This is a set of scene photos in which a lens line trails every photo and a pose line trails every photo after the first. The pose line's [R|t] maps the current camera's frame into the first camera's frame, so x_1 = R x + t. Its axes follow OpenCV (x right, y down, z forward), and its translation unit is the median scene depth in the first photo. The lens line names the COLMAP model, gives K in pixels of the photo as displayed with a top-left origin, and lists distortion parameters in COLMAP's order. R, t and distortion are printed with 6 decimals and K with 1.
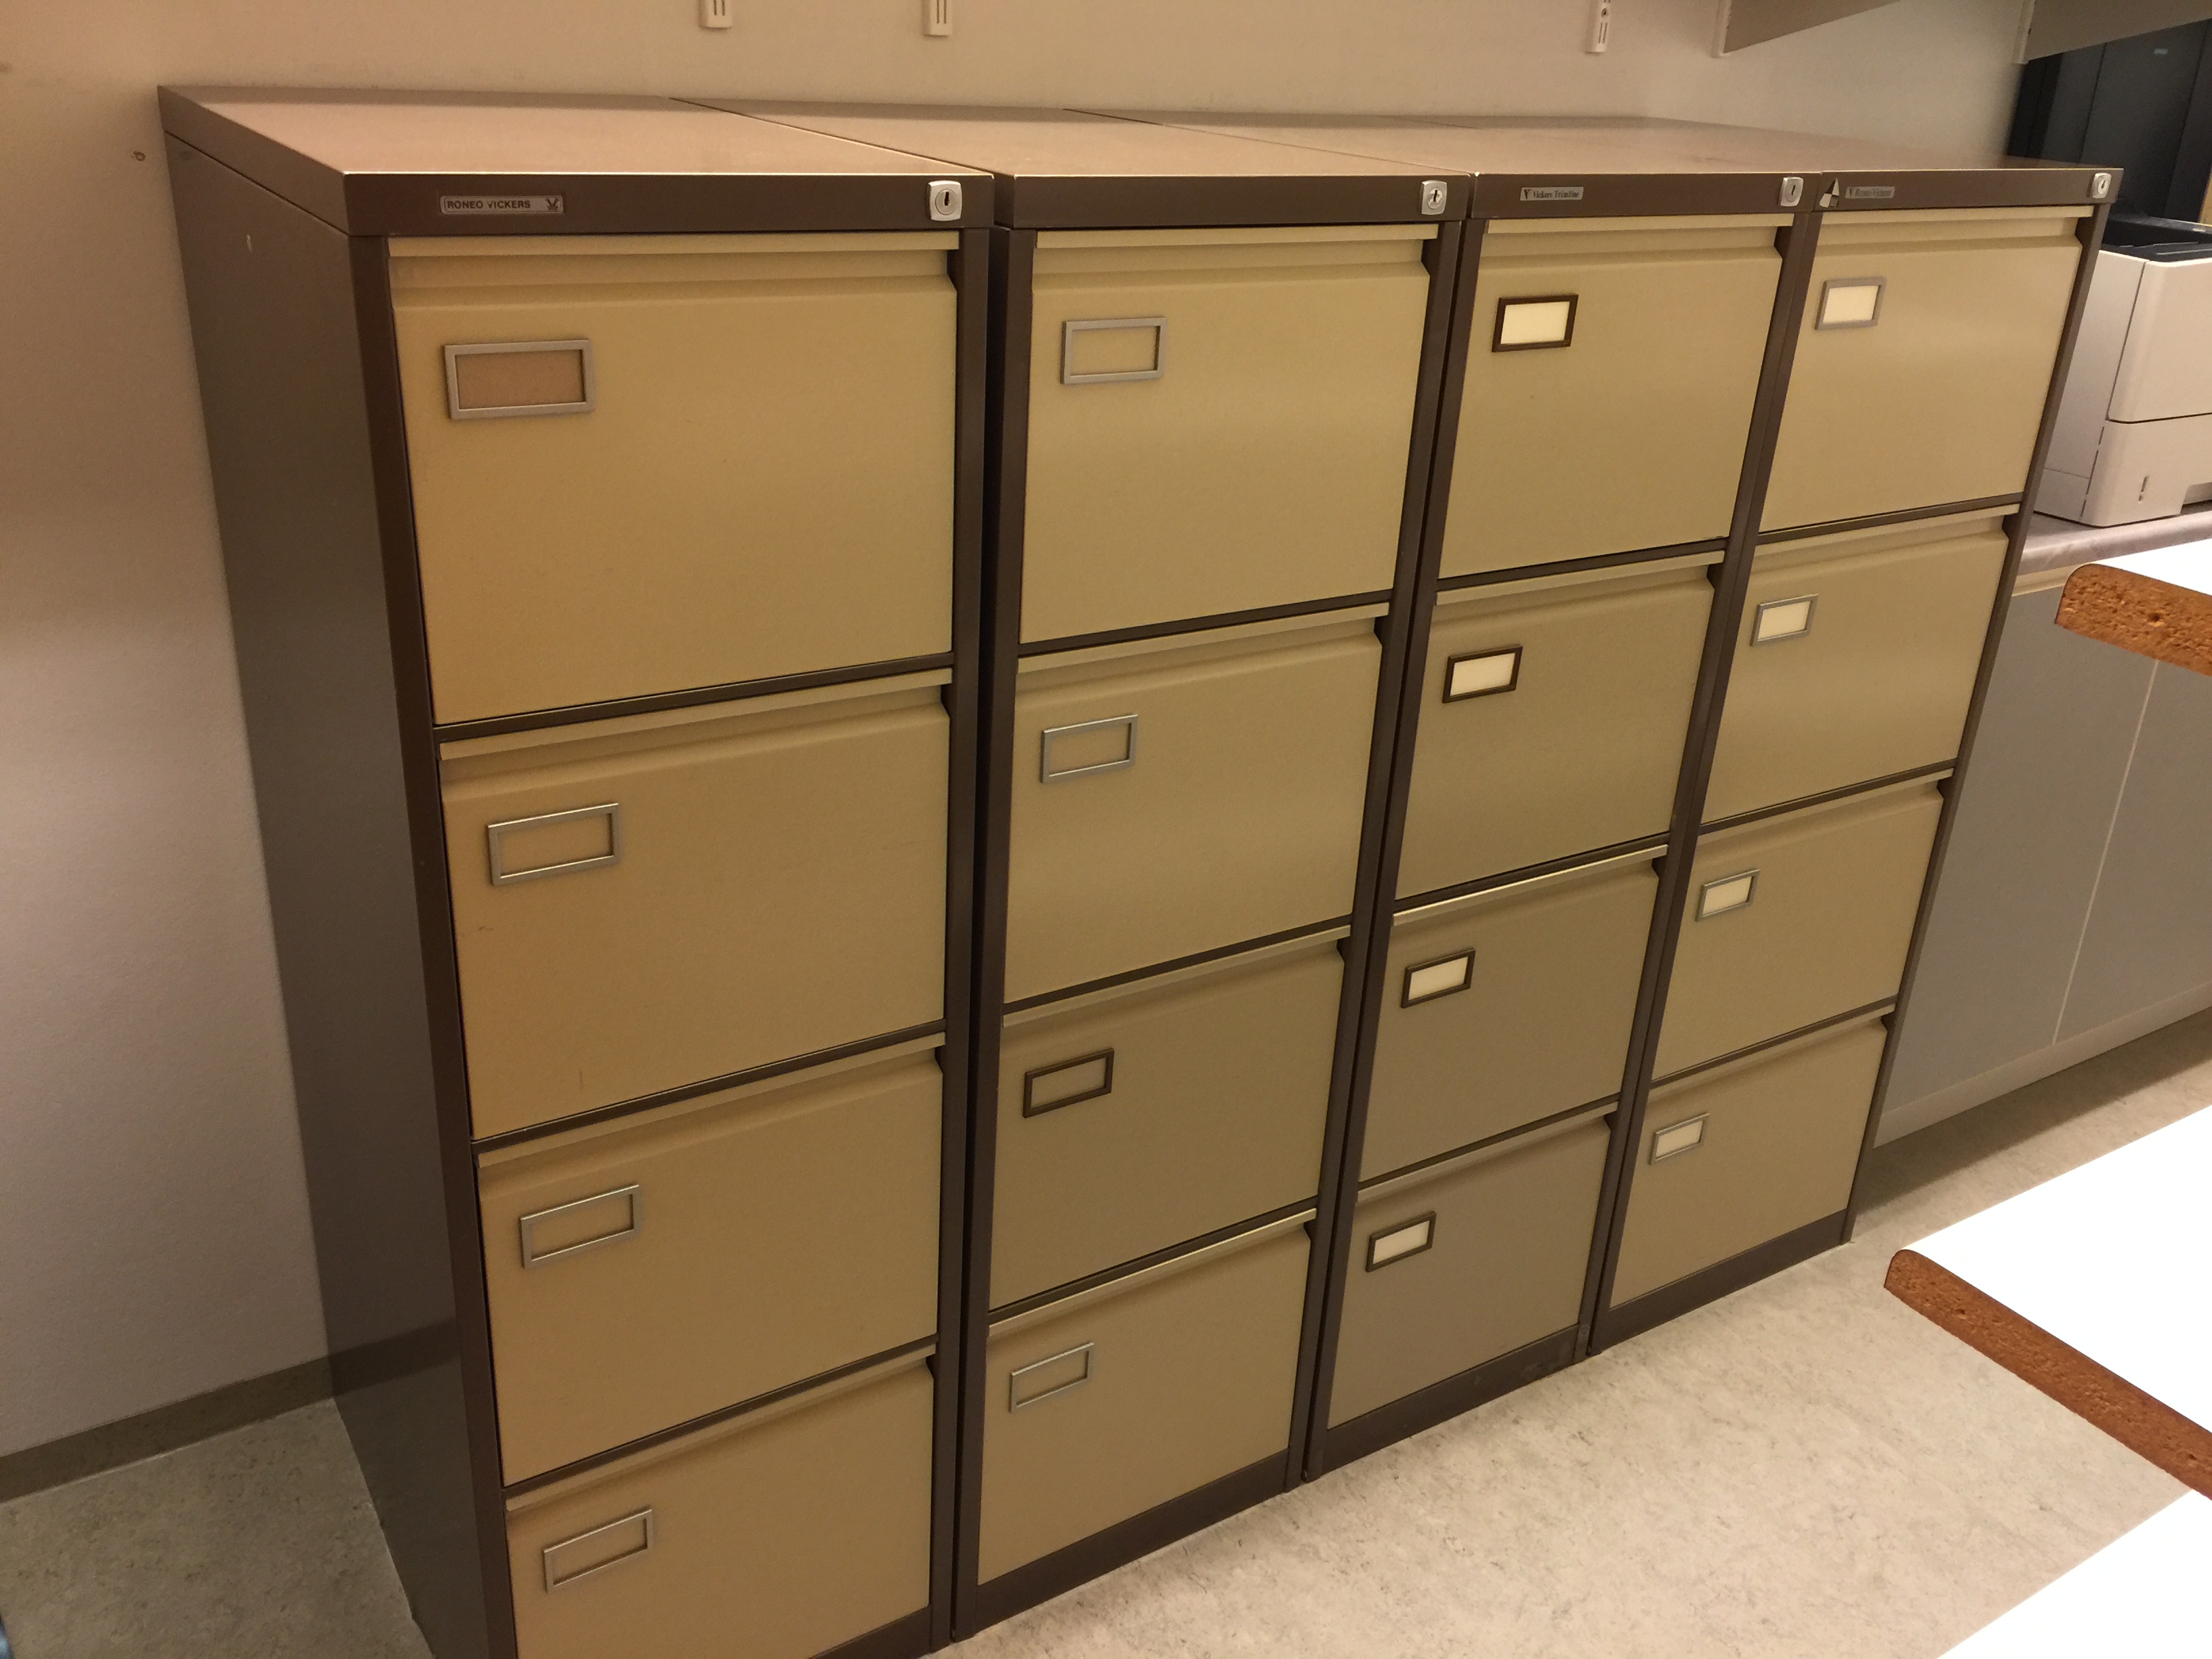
lens RADIAL K [[1941.0, 0, 1106.0], [0, 1941.0, 829.5], [0, 0, 1]] dist [0.100448, -0.138145]
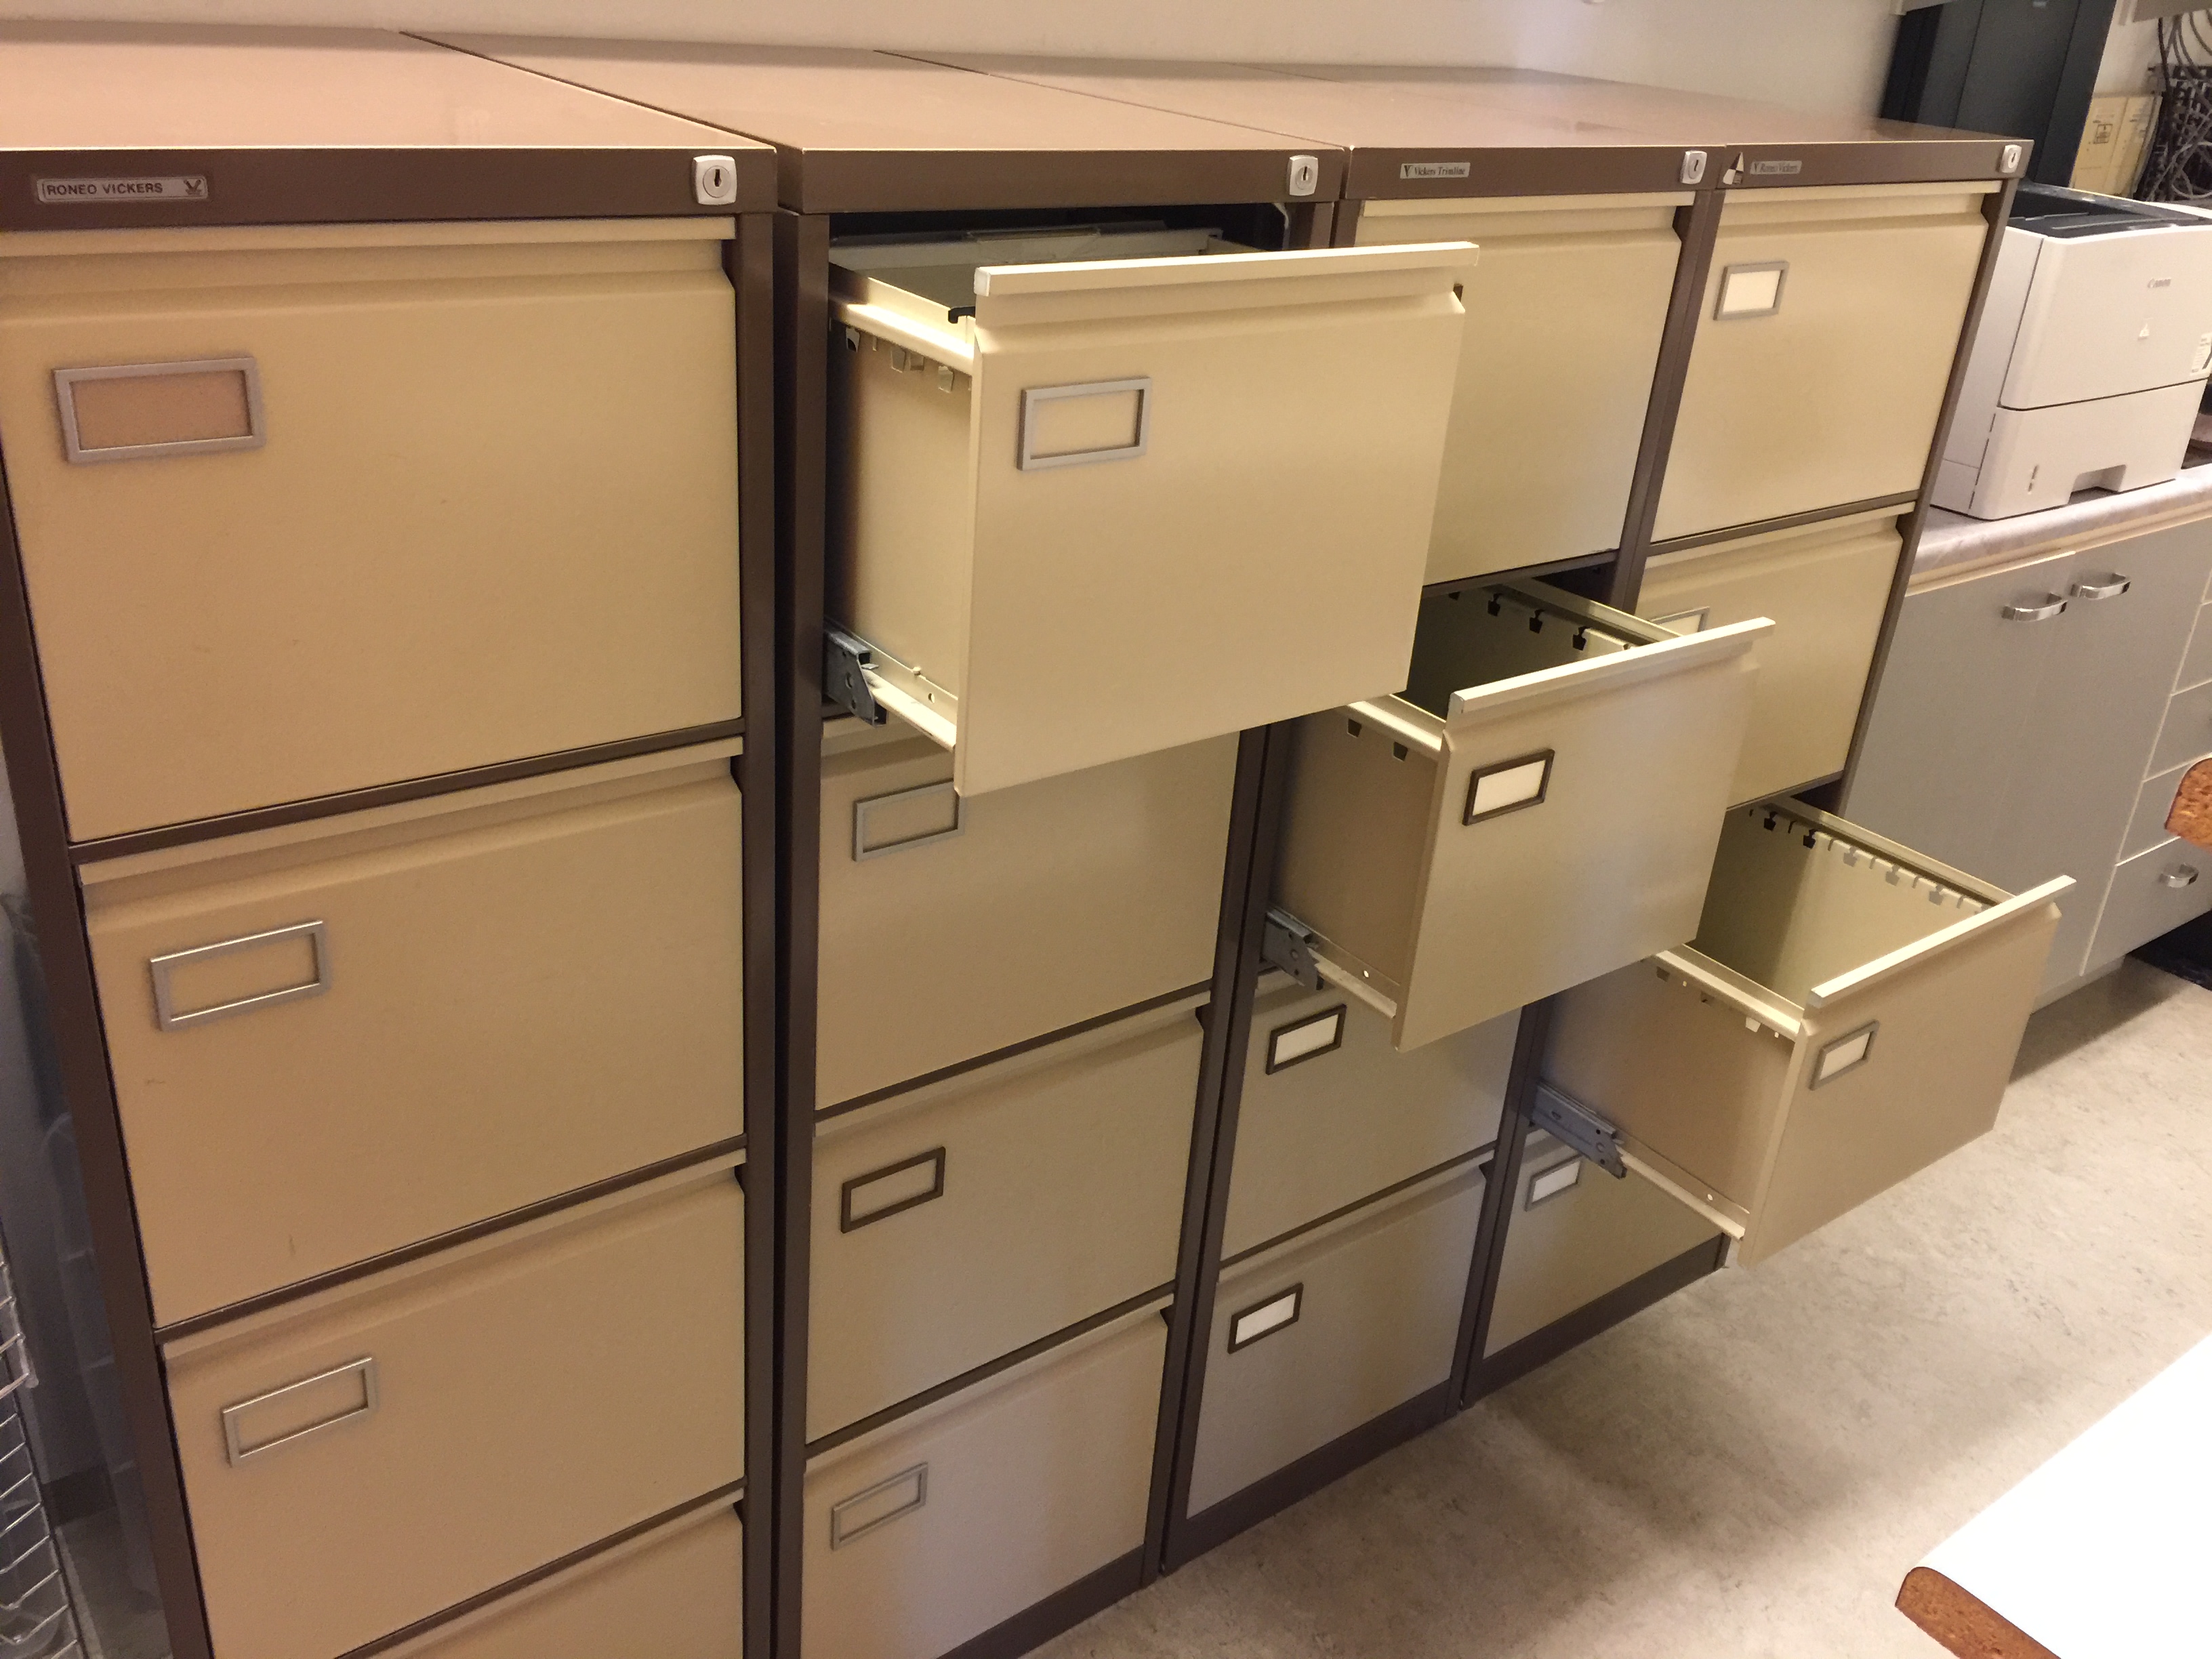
lens RADIAL K [[1914.2, 0, 1106.0], [0, 1914.2, 829.5], [0, 0, 1]] dist [0.099481, -0.144441]
pose [[0.996706, -0.013384, 0.079984, 0.008469], [0.010005, 0.999047, 0.042496, -0.063627], [-0.080476, -0.041556, 0.995890, 0.133177]]
